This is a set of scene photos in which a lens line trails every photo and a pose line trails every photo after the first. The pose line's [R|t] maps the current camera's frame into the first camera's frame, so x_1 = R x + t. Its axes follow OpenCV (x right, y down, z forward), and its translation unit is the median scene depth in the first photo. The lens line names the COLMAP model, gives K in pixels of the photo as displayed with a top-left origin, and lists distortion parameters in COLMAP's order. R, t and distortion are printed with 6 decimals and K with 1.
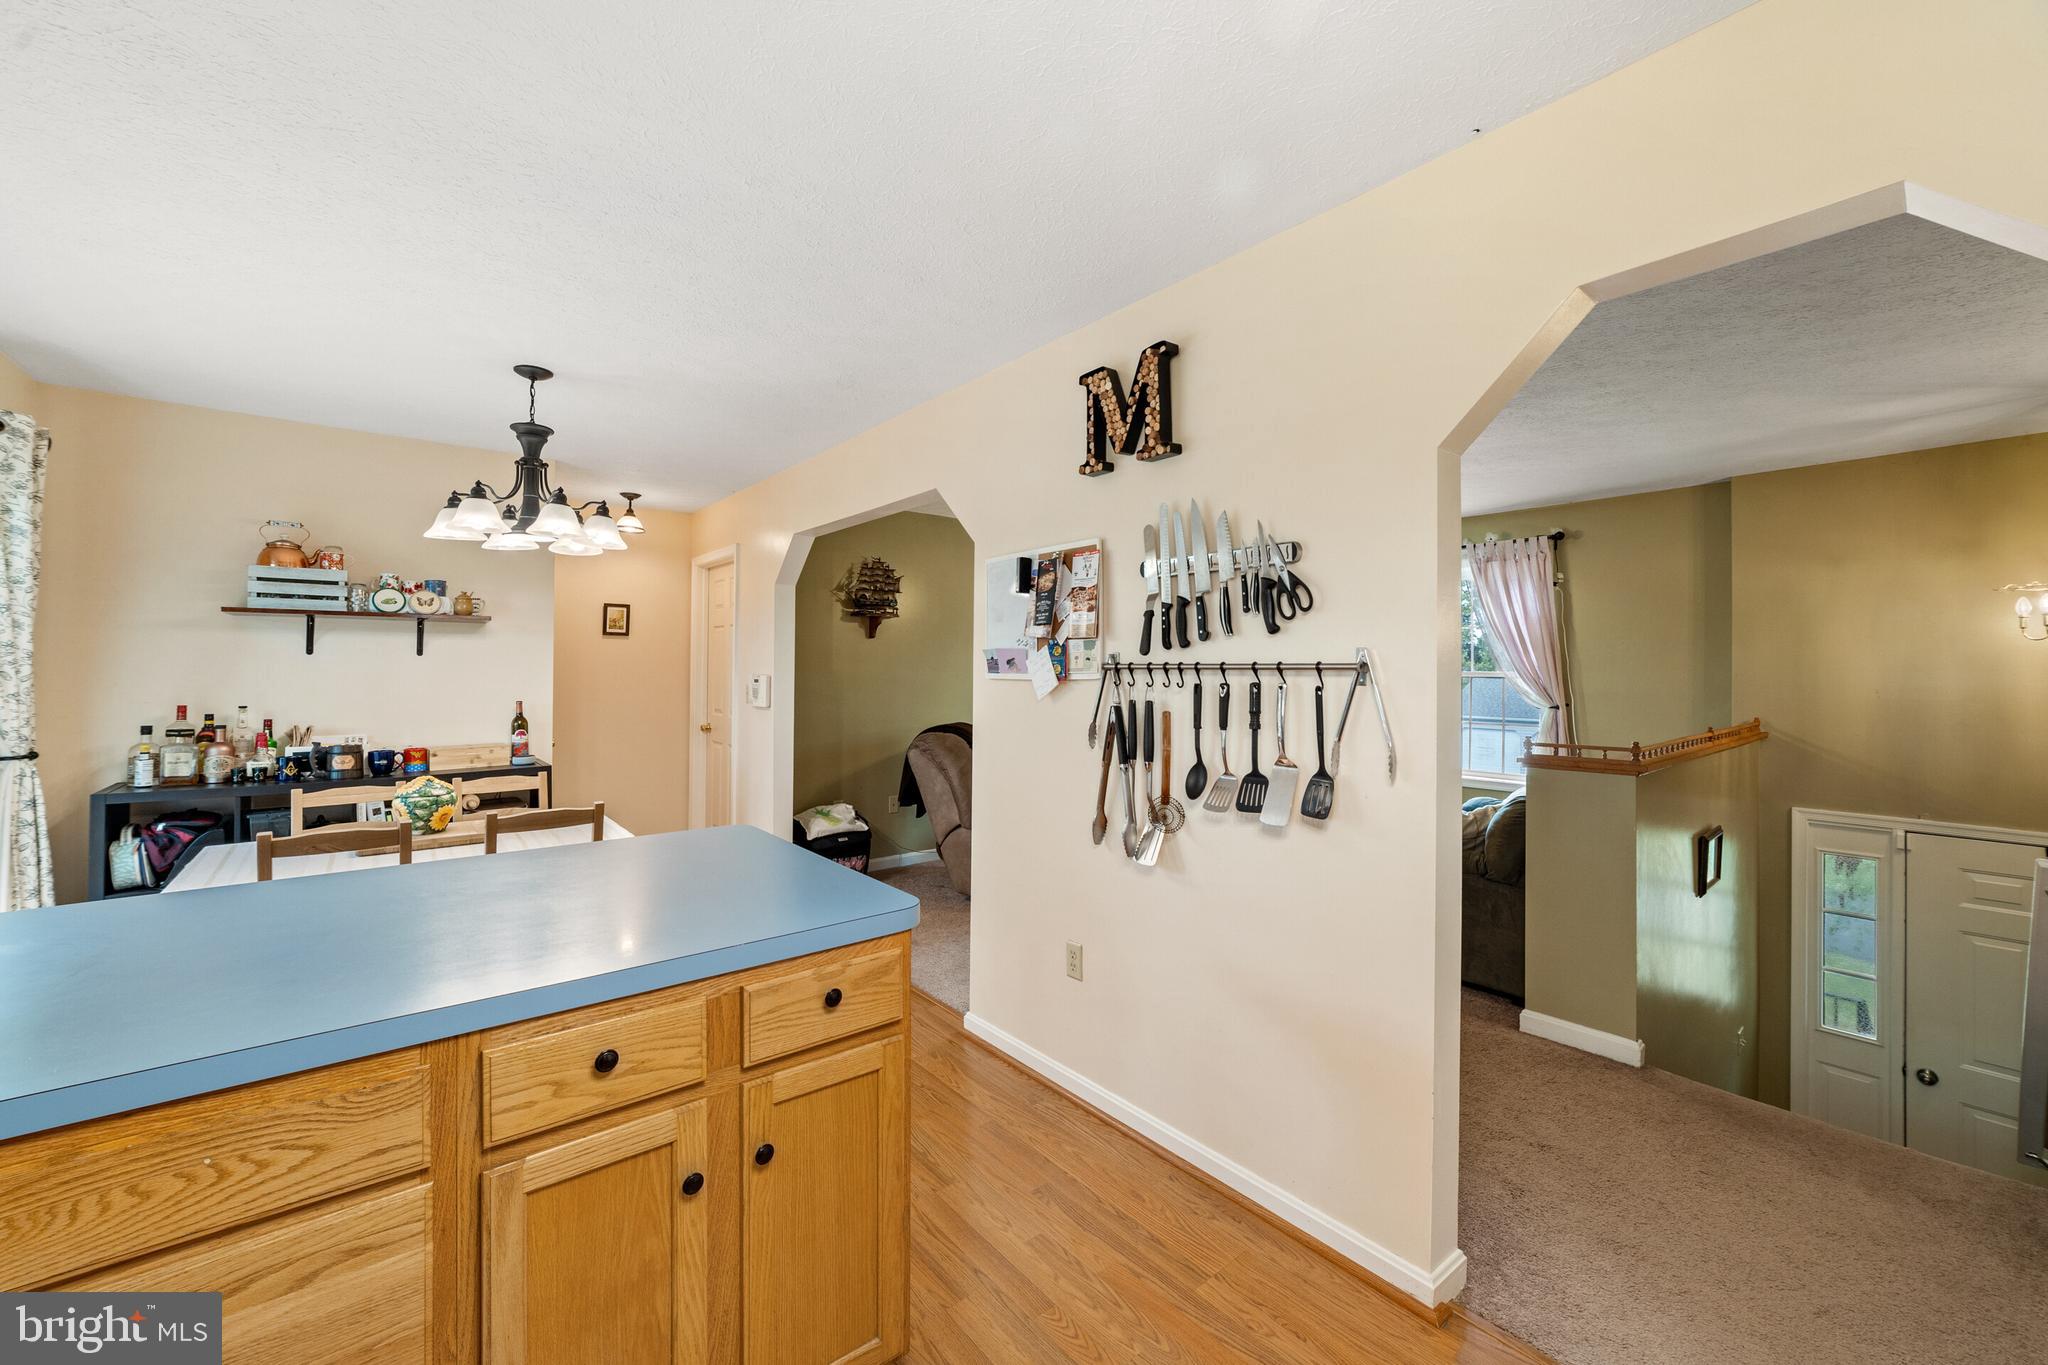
lens RADIAL K [[795.6, 0, 1039.4], [0, 795.6, 667.4], [0, 0, 1]] dist [-0.017601, 0.005276]
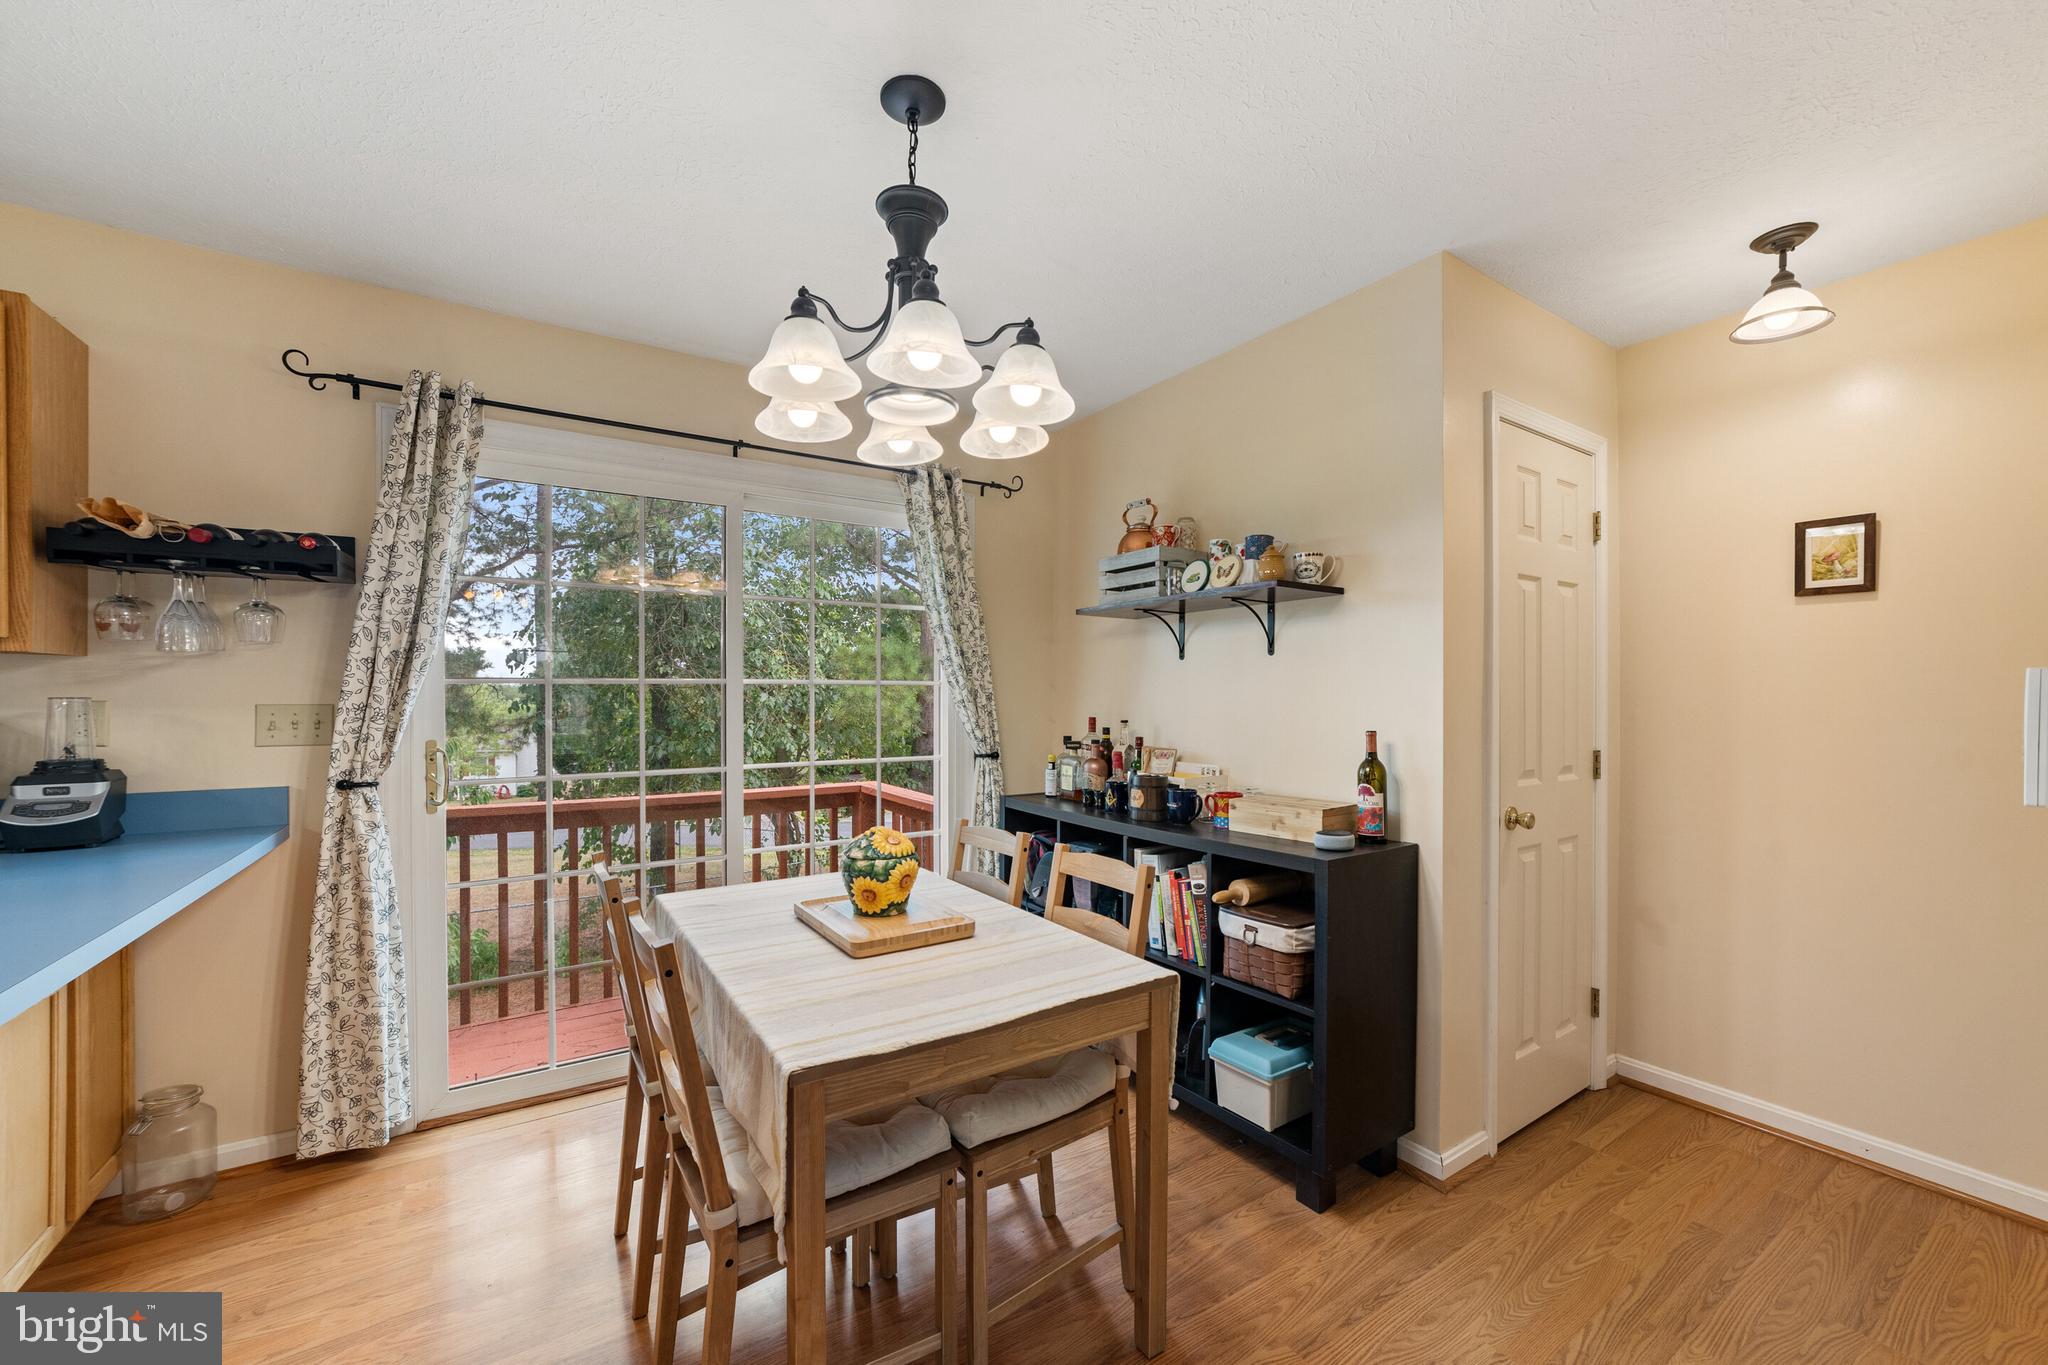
lens RADIAL K [[795.6, 0, 1020.2], [0, 795.6, 699.1], [0, 0, 1]] dist [-0.017601, 0.005276]
pose [[-0.128166, -0.000929, -0.991752, -0.105455], [-0.000235, 1.000000, -0.000907, 0.025812], [0.991753, 0.000117, -0.128167, 0.992234]]
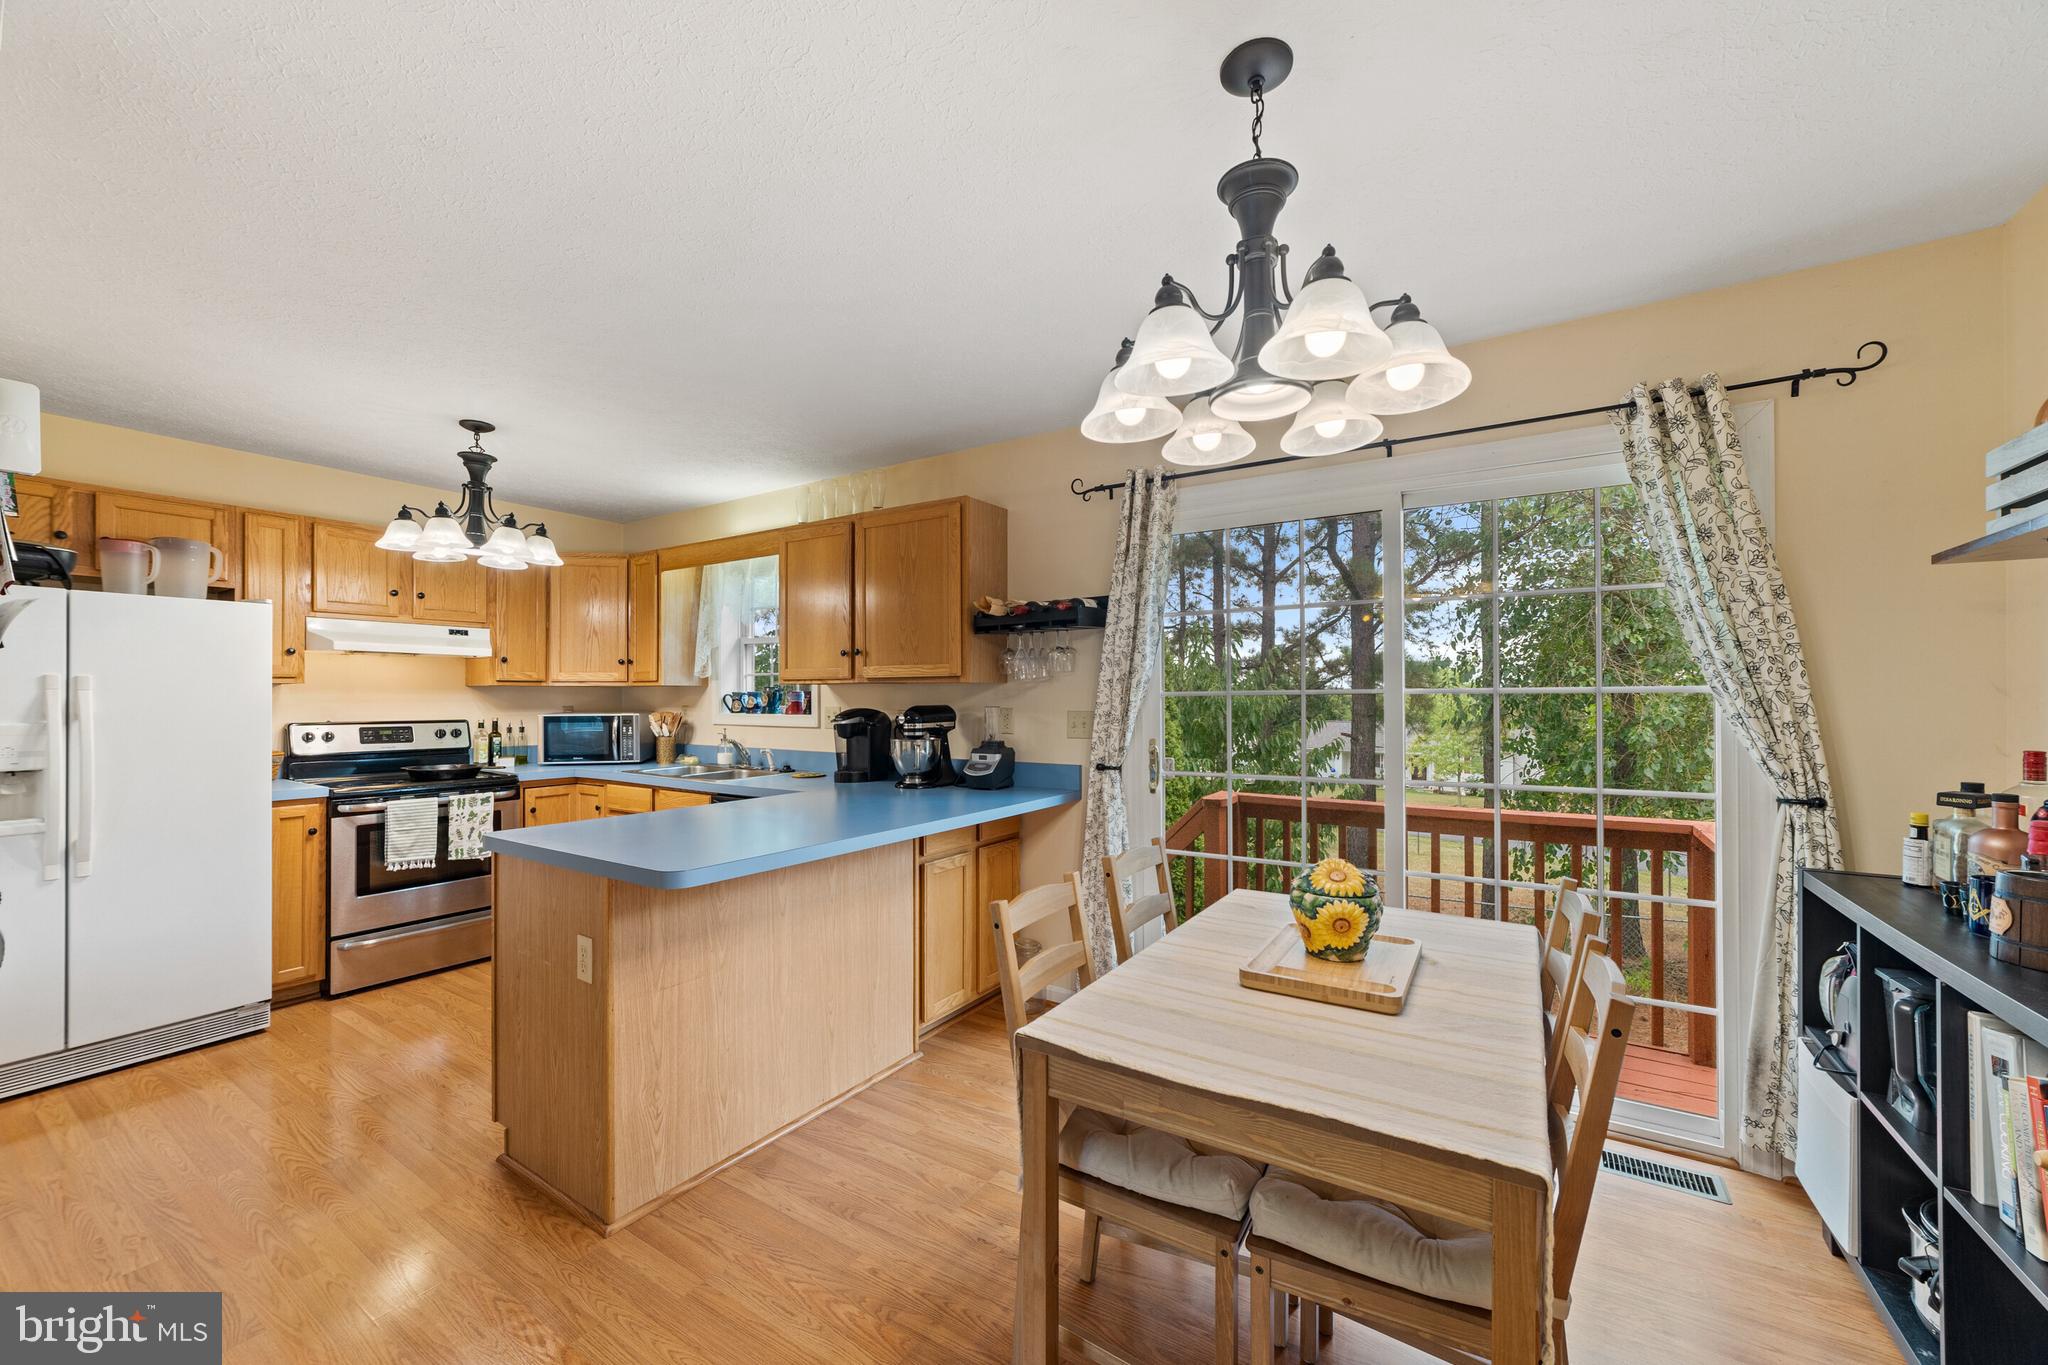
lens RADIAL K [[795.6, 0, 1023.5], [0, 795.6, 684.2], [0, 0, 1]] dist [-0.017601, 0.005276]
pose [[-0.957442, -0.008918, -0.288486, -0.313422], [-0.003071, 0.999781, -0.020716, 0.016896], [0.288608, -0.018948, -0.957260, 1.240688]]
